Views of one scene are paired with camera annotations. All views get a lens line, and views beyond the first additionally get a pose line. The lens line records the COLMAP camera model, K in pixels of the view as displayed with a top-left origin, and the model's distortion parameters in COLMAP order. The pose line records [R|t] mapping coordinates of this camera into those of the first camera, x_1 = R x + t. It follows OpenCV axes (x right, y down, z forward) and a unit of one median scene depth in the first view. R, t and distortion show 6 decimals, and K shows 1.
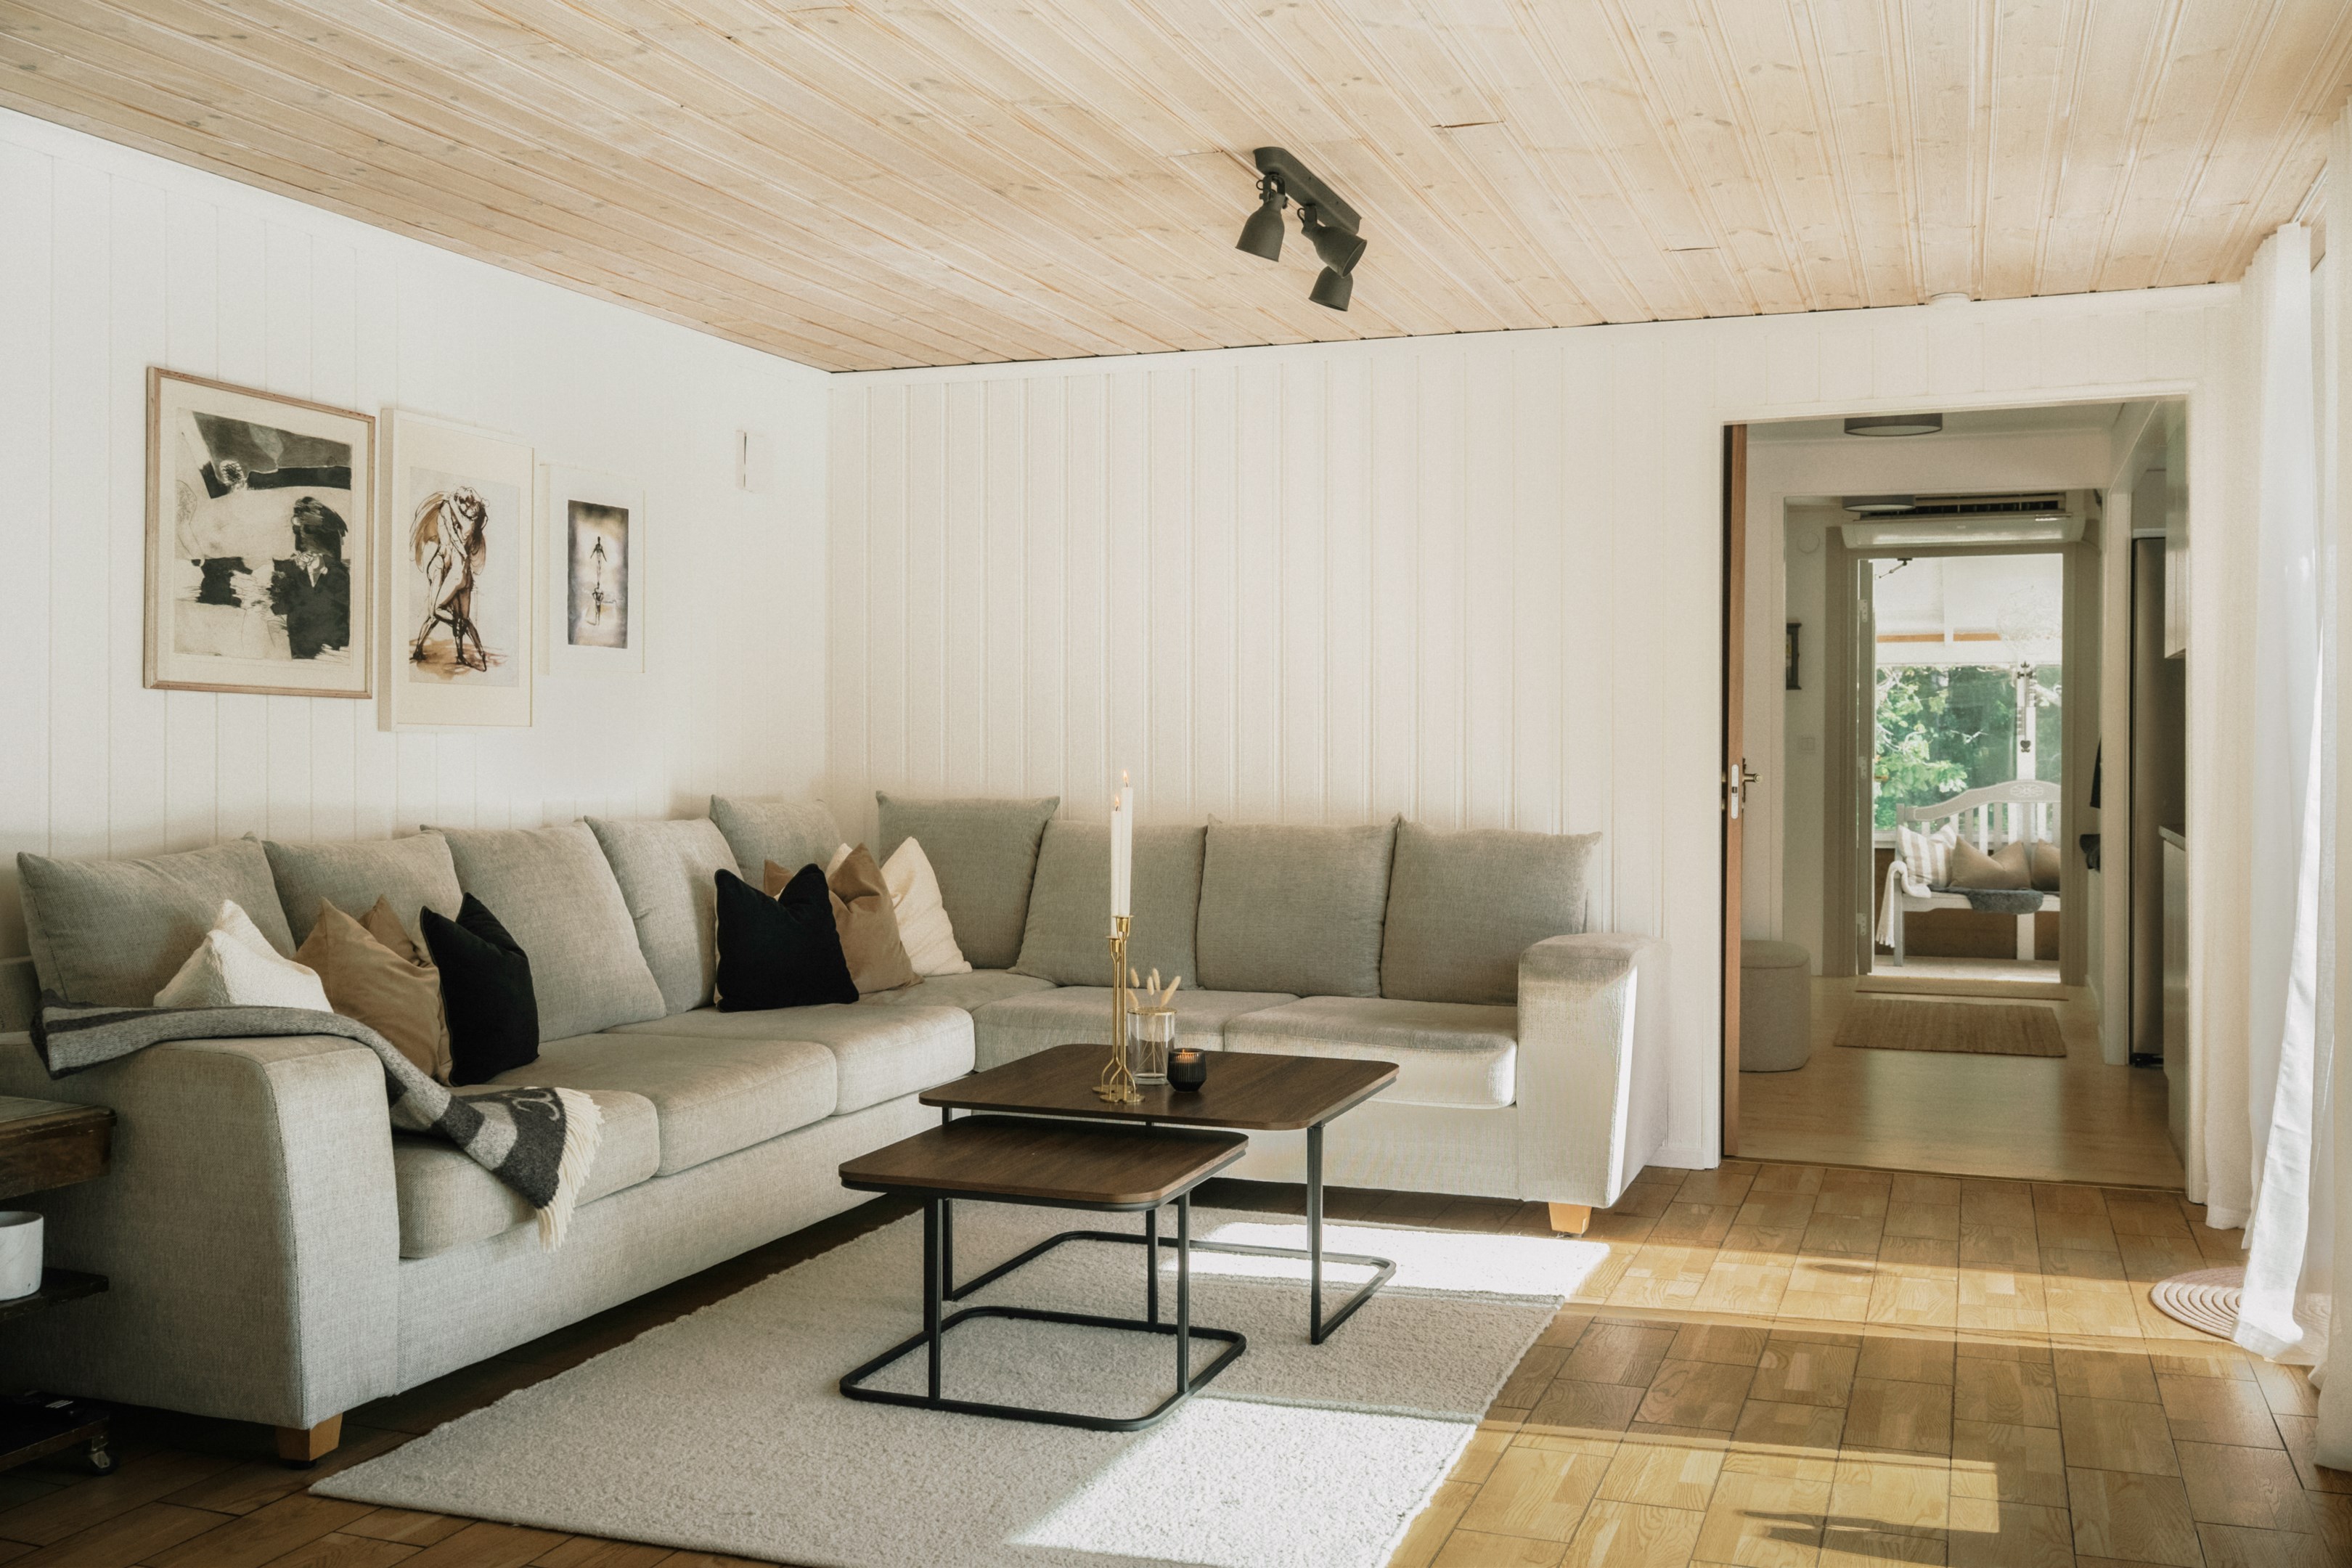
lens RADIAL K [[2168.8, 0, 1176.3], [0, 2168.8, 743.7], [0, 0, 1]] dist [-0.008868, -0.004010]
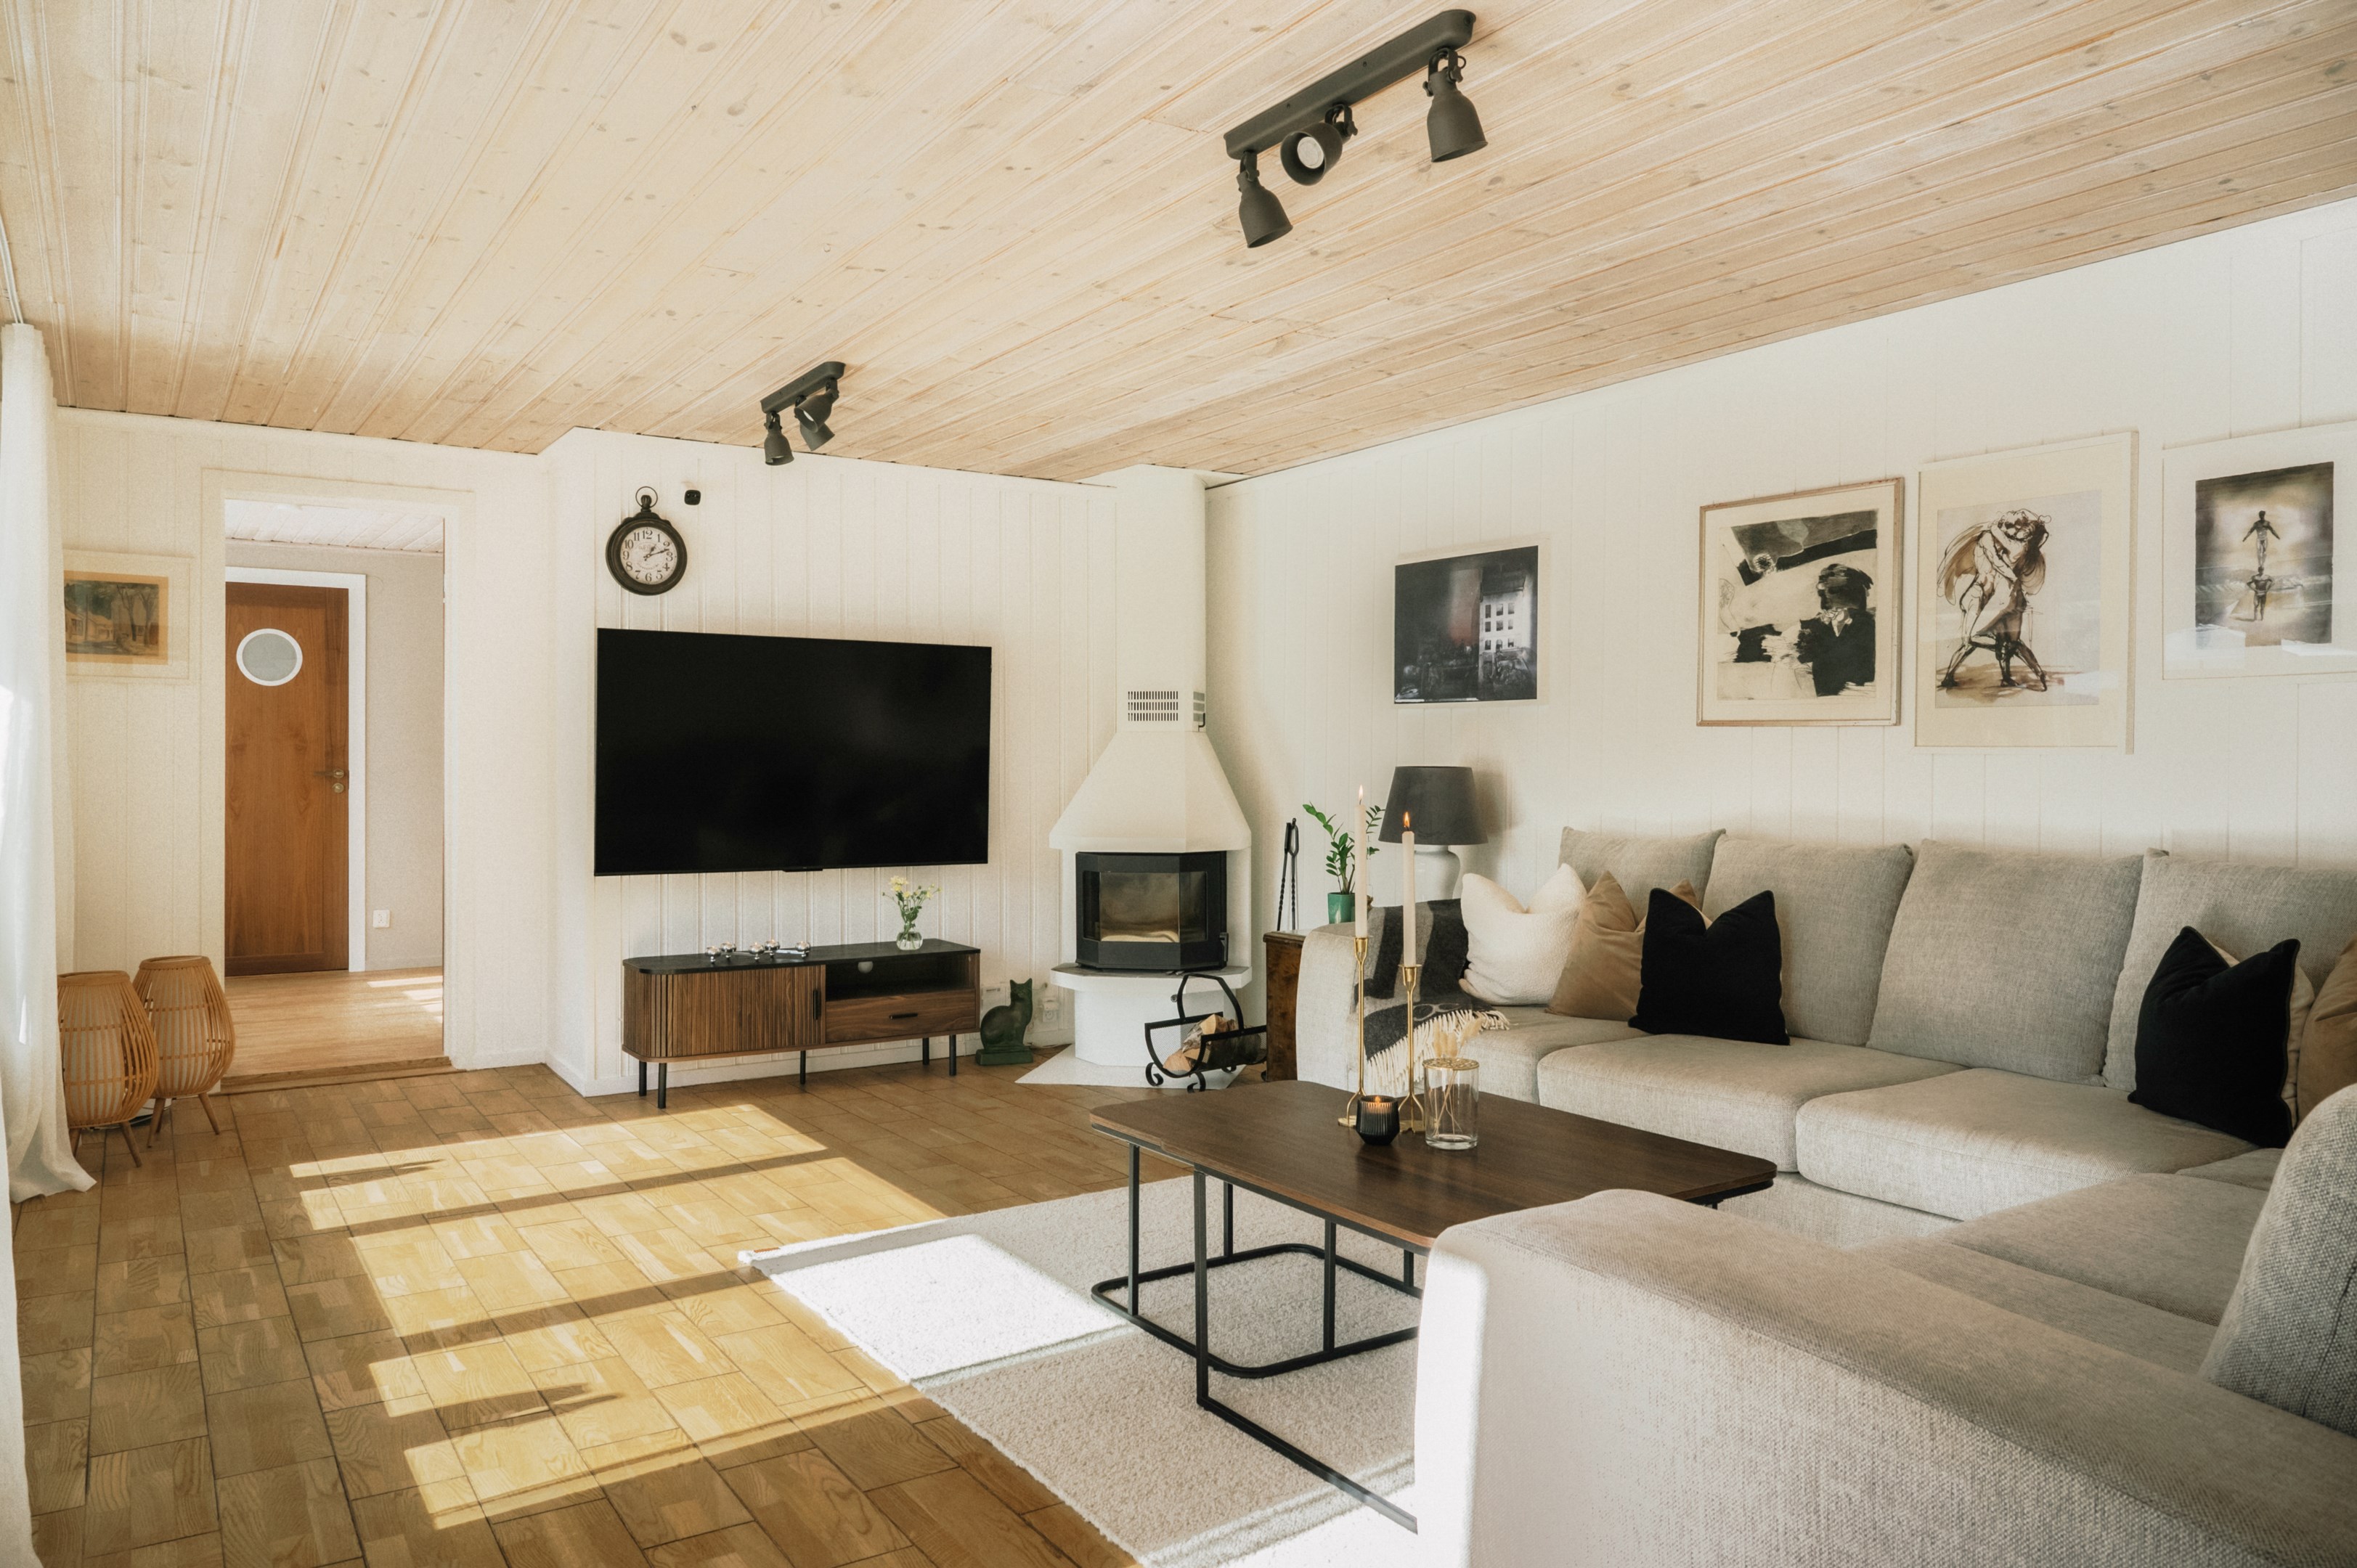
lens RADIAL K [[1608.7, 0, 1180.5], [0, 1608.7, 768.1], [0, 0, 1]] dist [0.003916, 0.002313]
pose [[-0.597764, -0.000226, -0.801672, 0.551773], [-0.004688, 0.999984, 0.003214, 0.001074], [0.801659, 0.005680, -0.597755, 1.239056]]
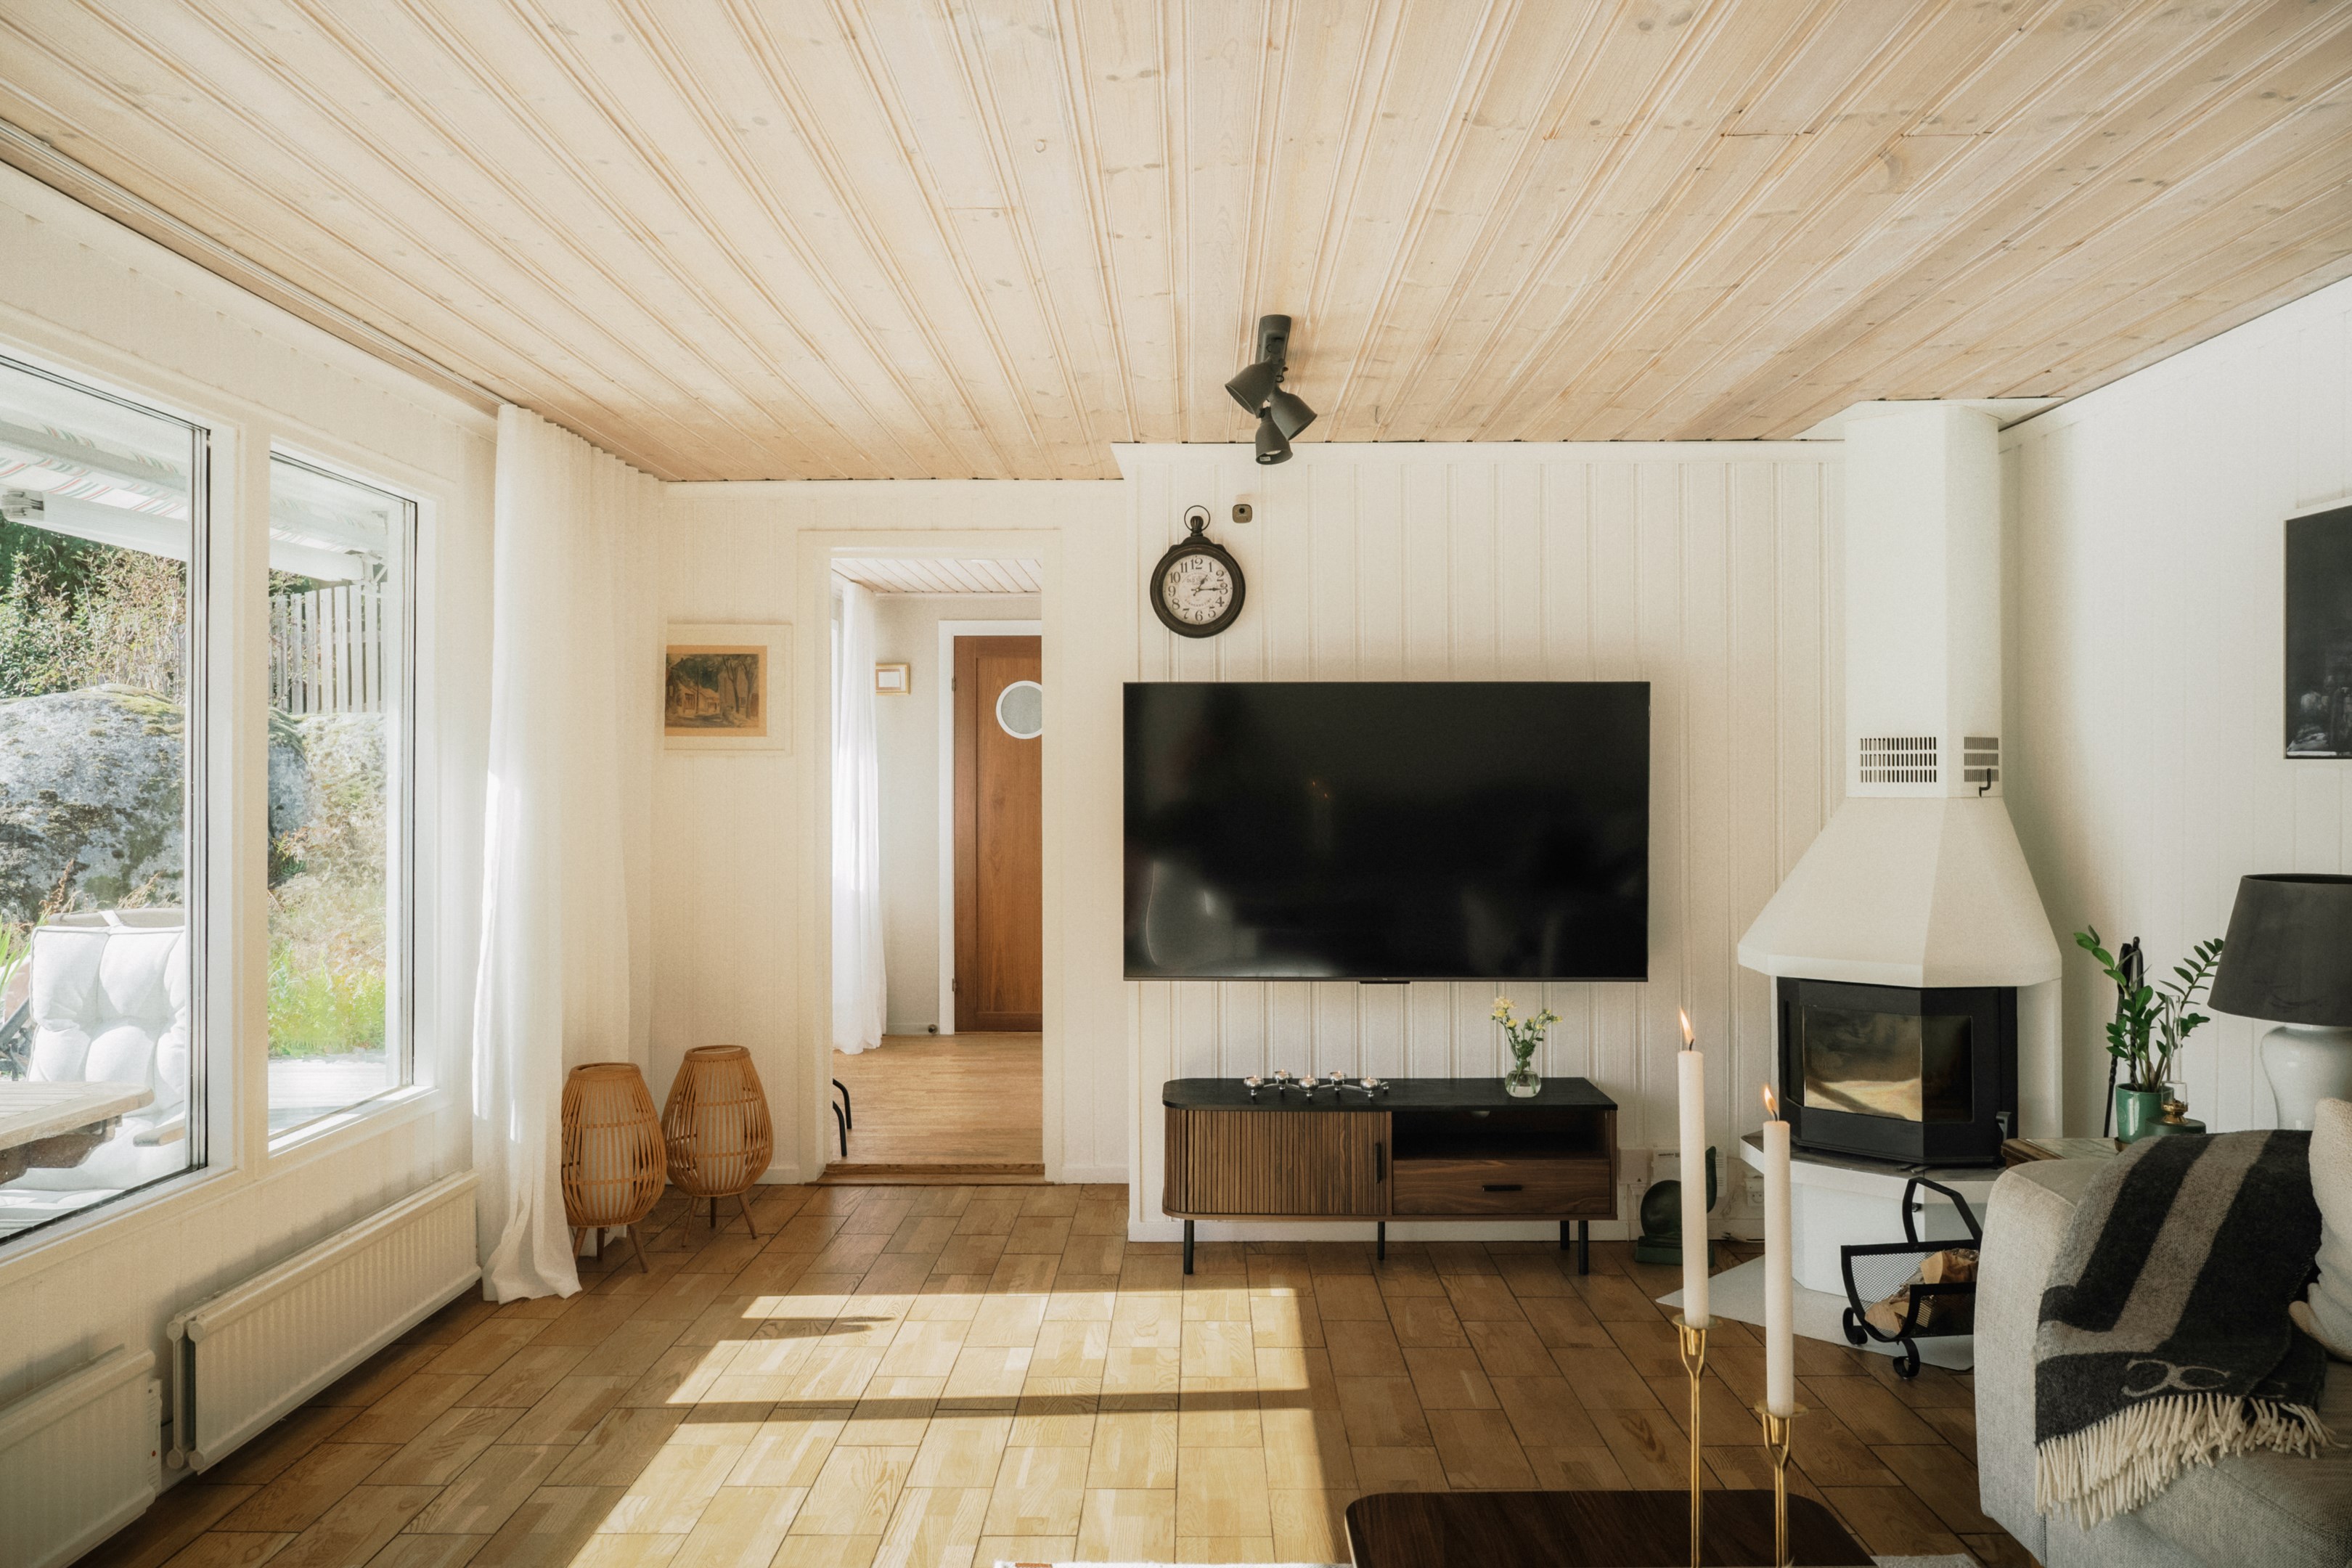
lens RADIAL K [[1724.4, 0, 1176.0], [0, 1724.4, 784.0], [0, 0, 1]] dist [-0.001867, -0.001734]
pose [[-0.942726, 0.001400, -0.333565, 0.188078], [0.000601, 0.999997, 0.002498, -0.035759], [0.333568, 0.002155, -0.942724, 1.191769]]
